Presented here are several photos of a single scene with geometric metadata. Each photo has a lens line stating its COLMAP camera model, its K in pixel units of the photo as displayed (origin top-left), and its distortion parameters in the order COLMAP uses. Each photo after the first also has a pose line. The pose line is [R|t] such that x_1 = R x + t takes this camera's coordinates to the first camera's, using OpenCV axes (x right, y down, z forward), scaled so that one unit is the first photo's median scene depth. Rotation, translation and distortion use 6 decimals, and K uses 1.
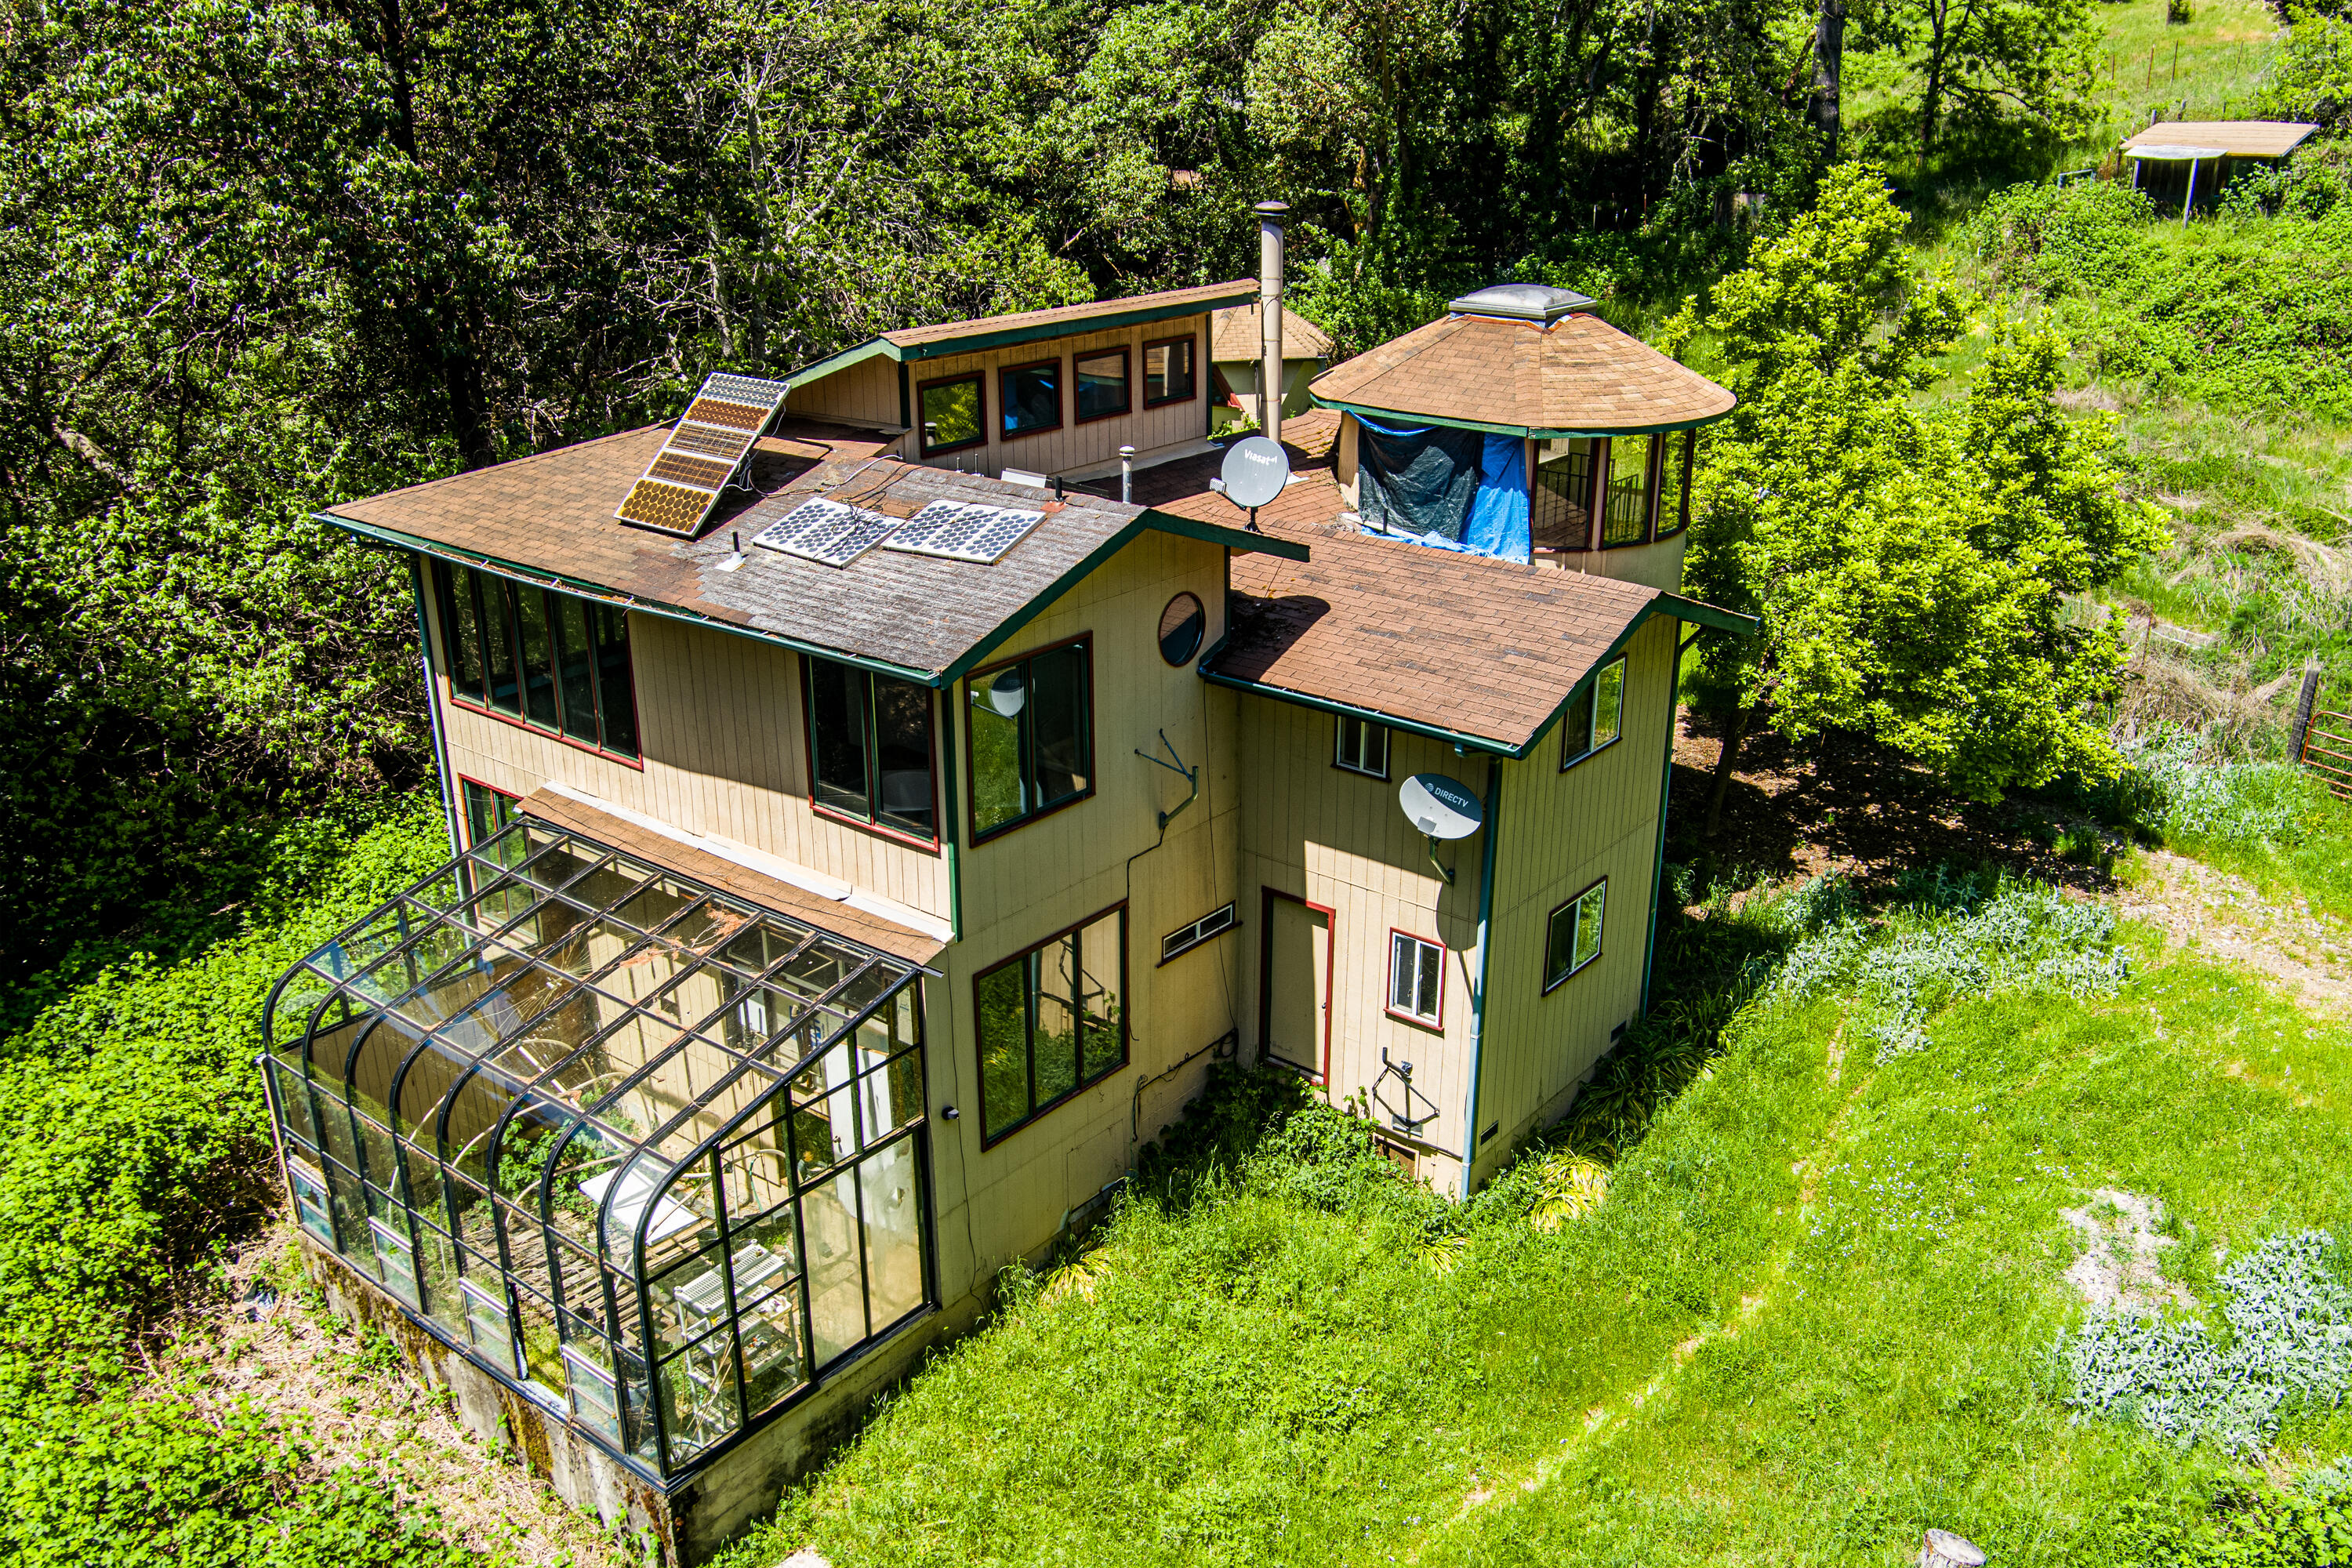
lens RADIAL K [[1933.5, 0, 1178.9], [0, 1933.5, 816.3], [0, 0, 1]] dist [-0.061163, -0.006285]
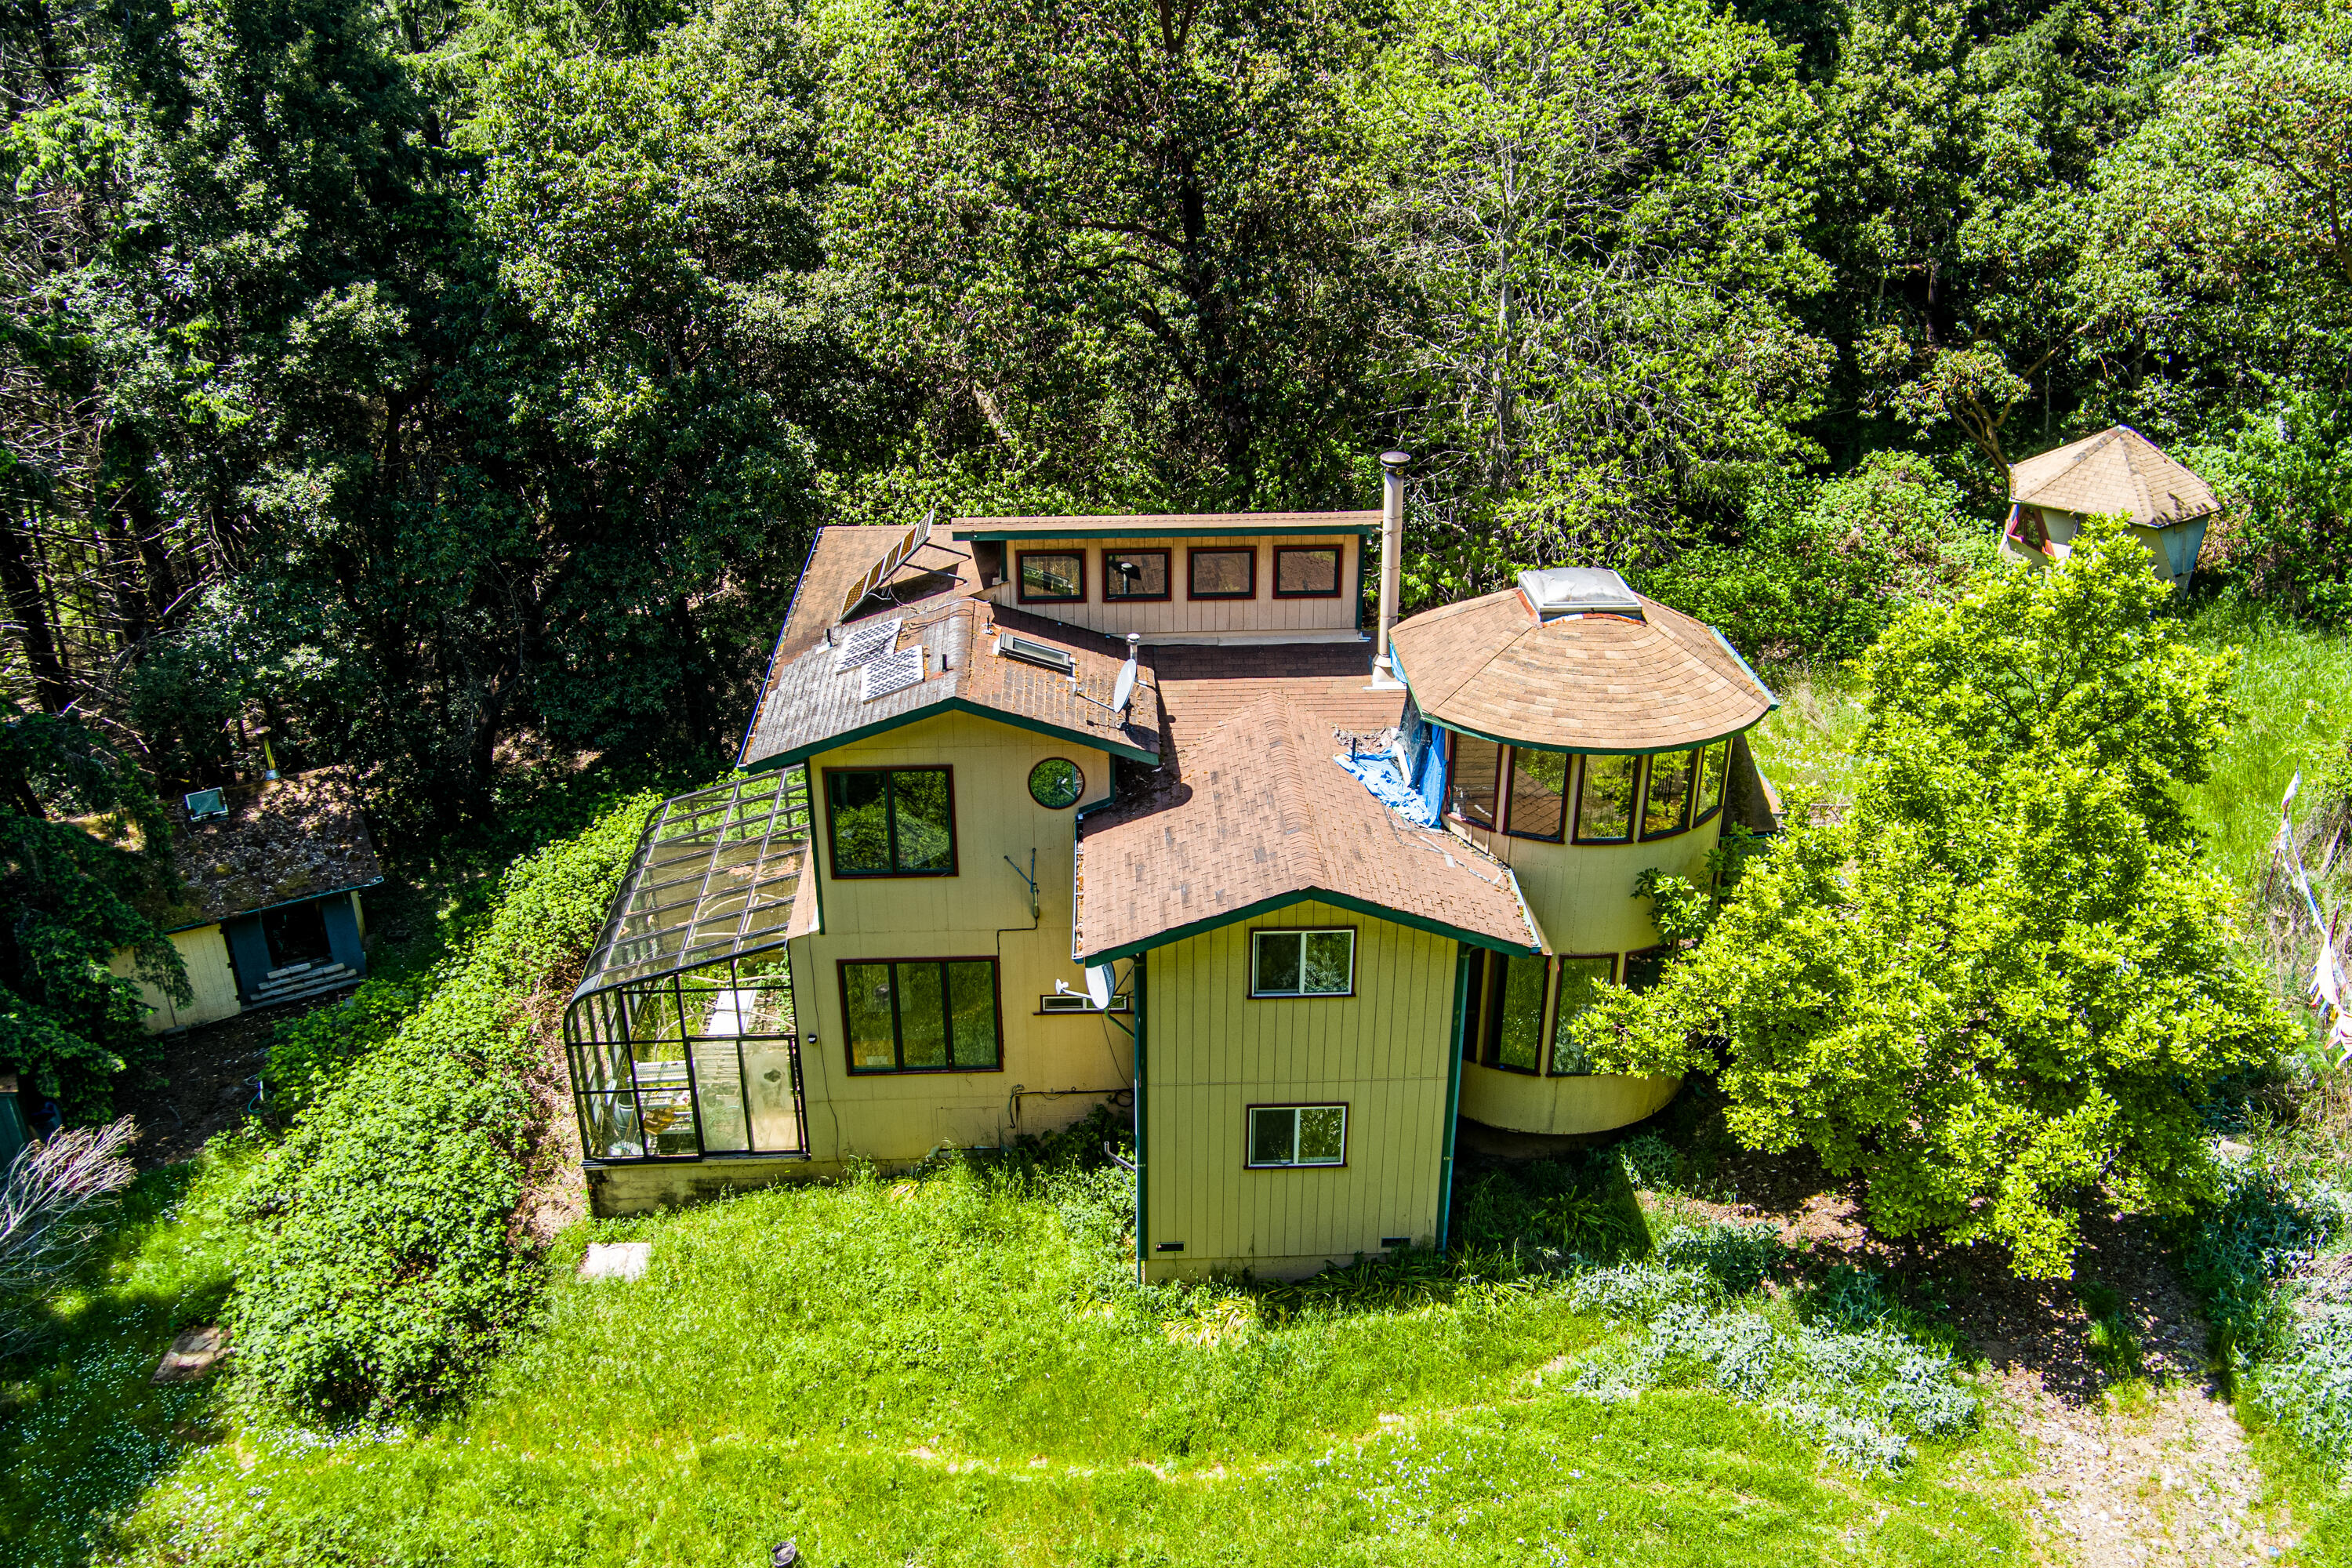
lens RADIAL K [[1933.5, 0, 1178.9], [0, 1933.5, 816.3], [0, 0, 1]] dist [-0.061163, -0.006285]
pose [[0.661371, 0.337046, -0.670066, 0.879092], [-0.282295, 0.939517, 0.193950, -0.328359], [0.694908, 0.060883, 0.716516, 0.101144]]
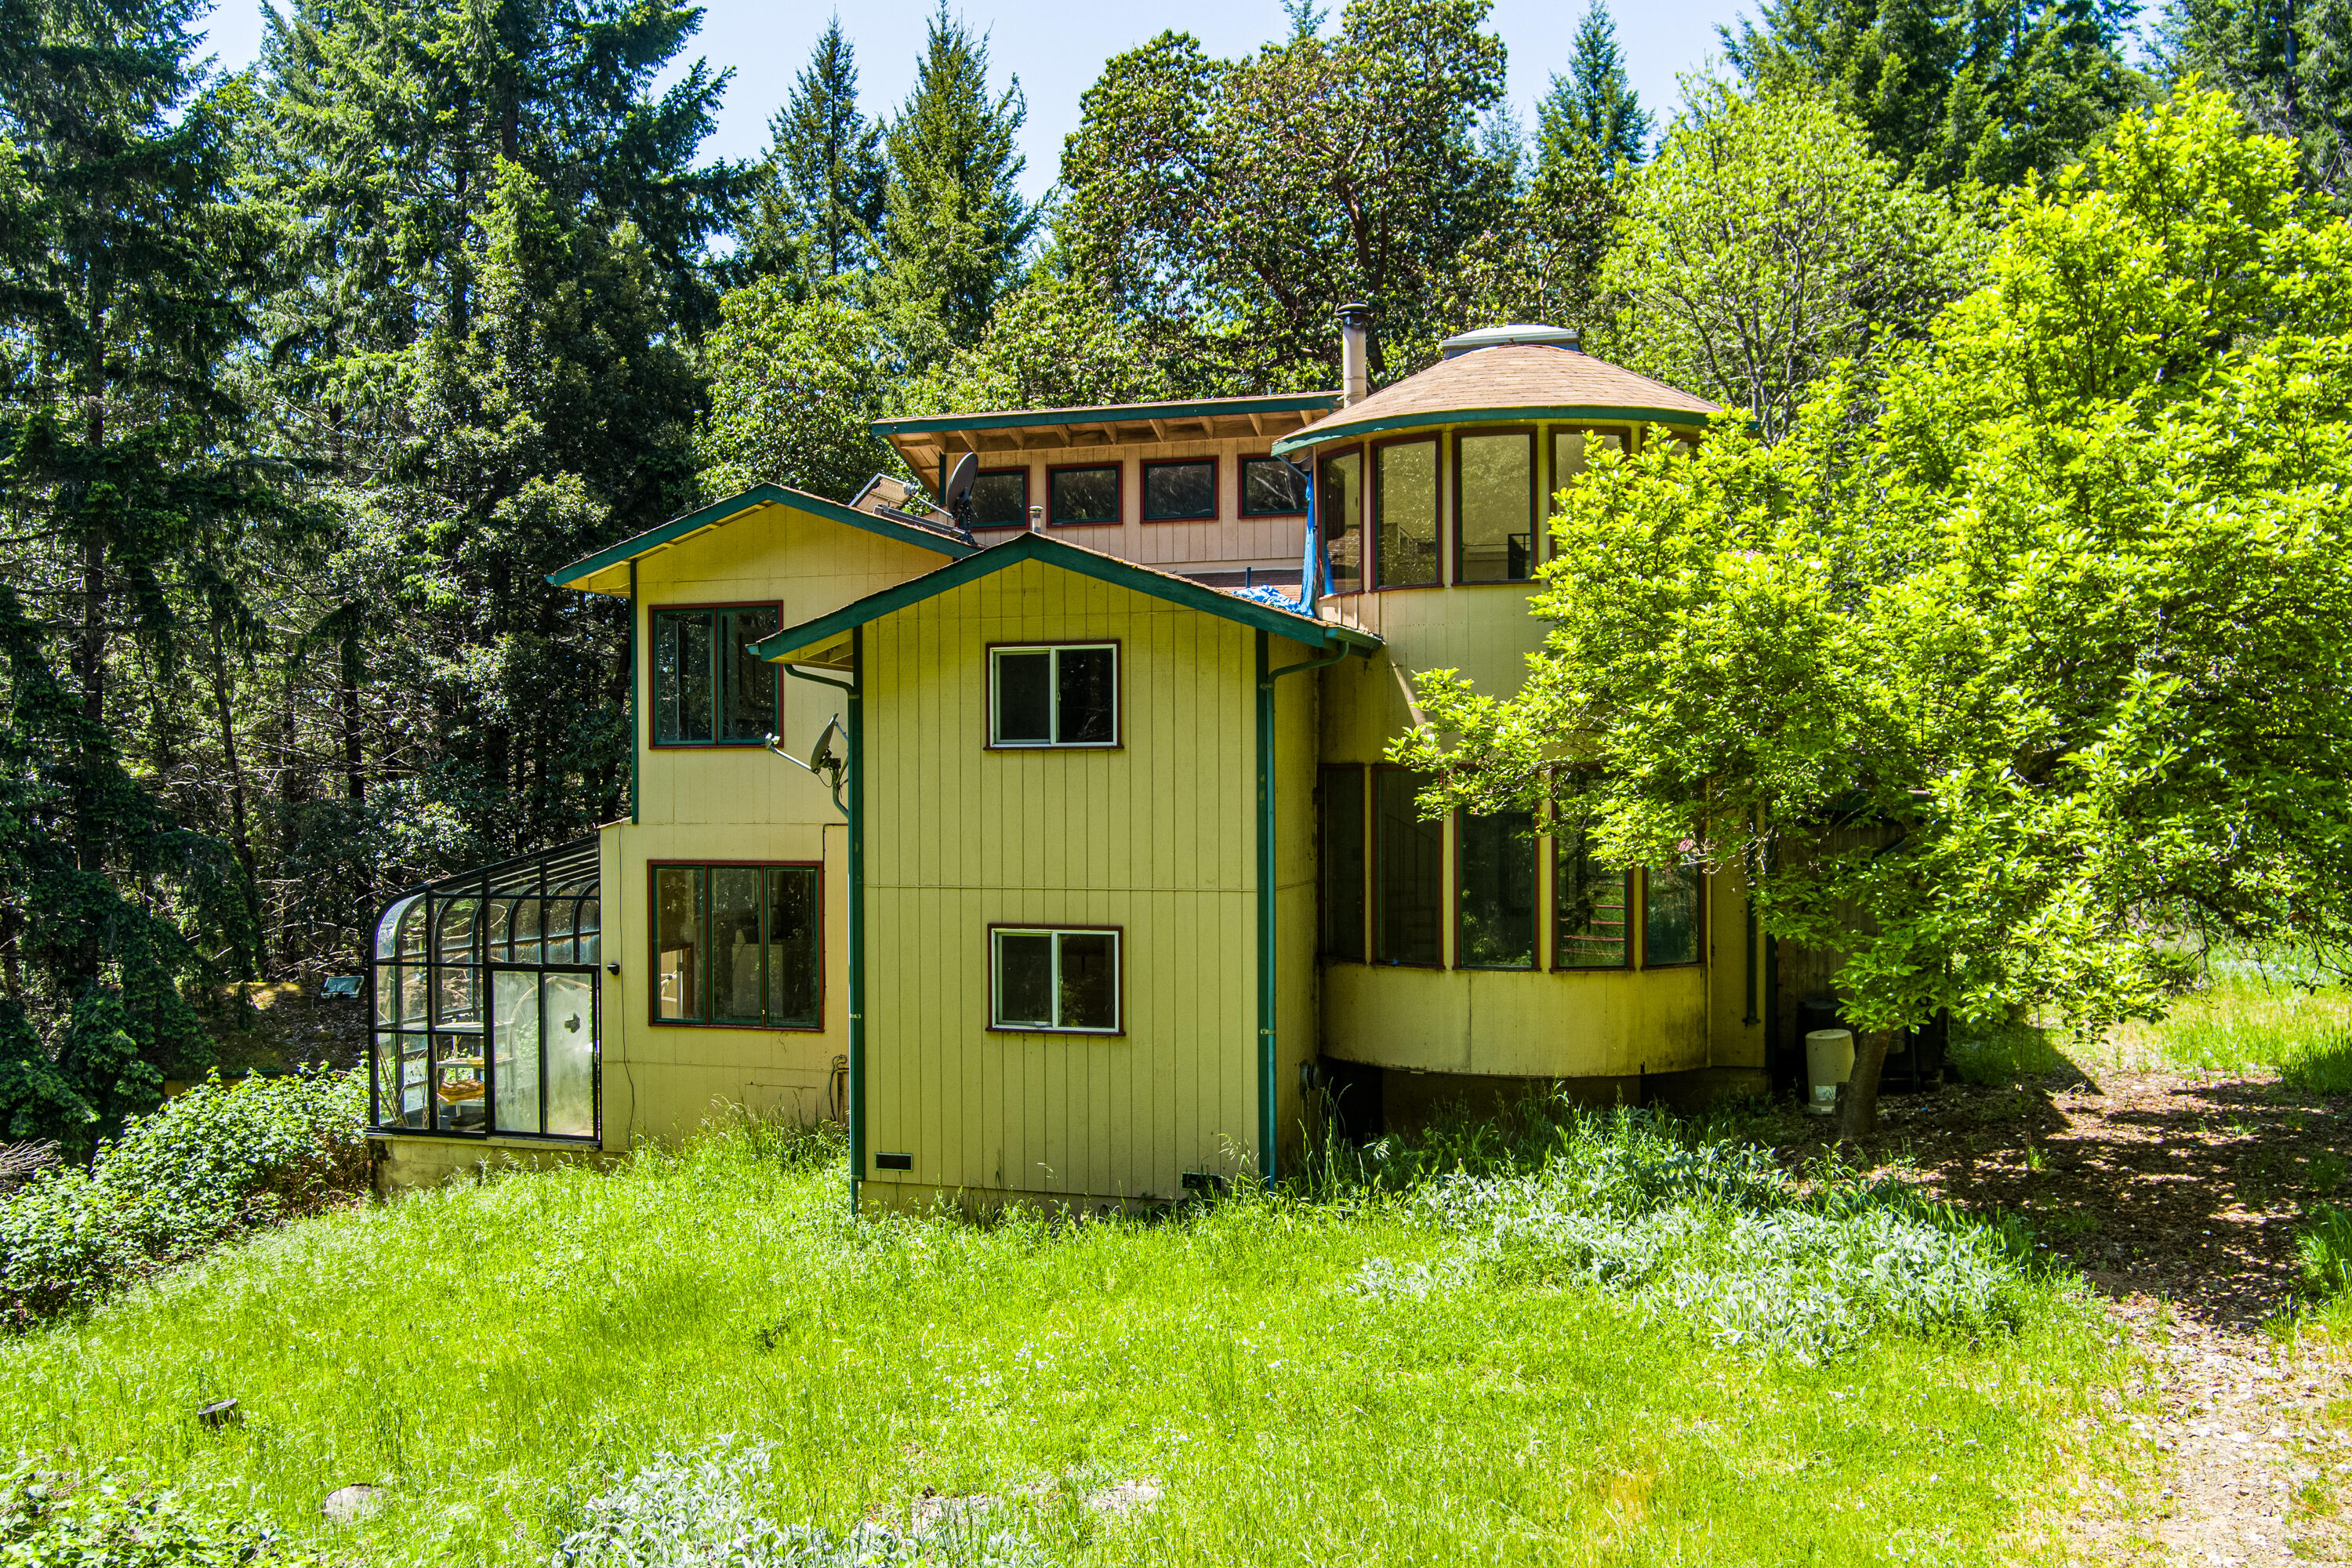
lens RADIAL K [[1933.5, 0, 1178.9], [0, 1933.5, 816.3], [0, 0, 1]] dist [-0.061163, -0.006285]
pose [[0.381373, 0.010830, -0.924358, 0.998693], [-0.343156, 0.930143, -0.130682, 0.087828], [0.858370, 0.367038, 0.358447, 0.725462]]
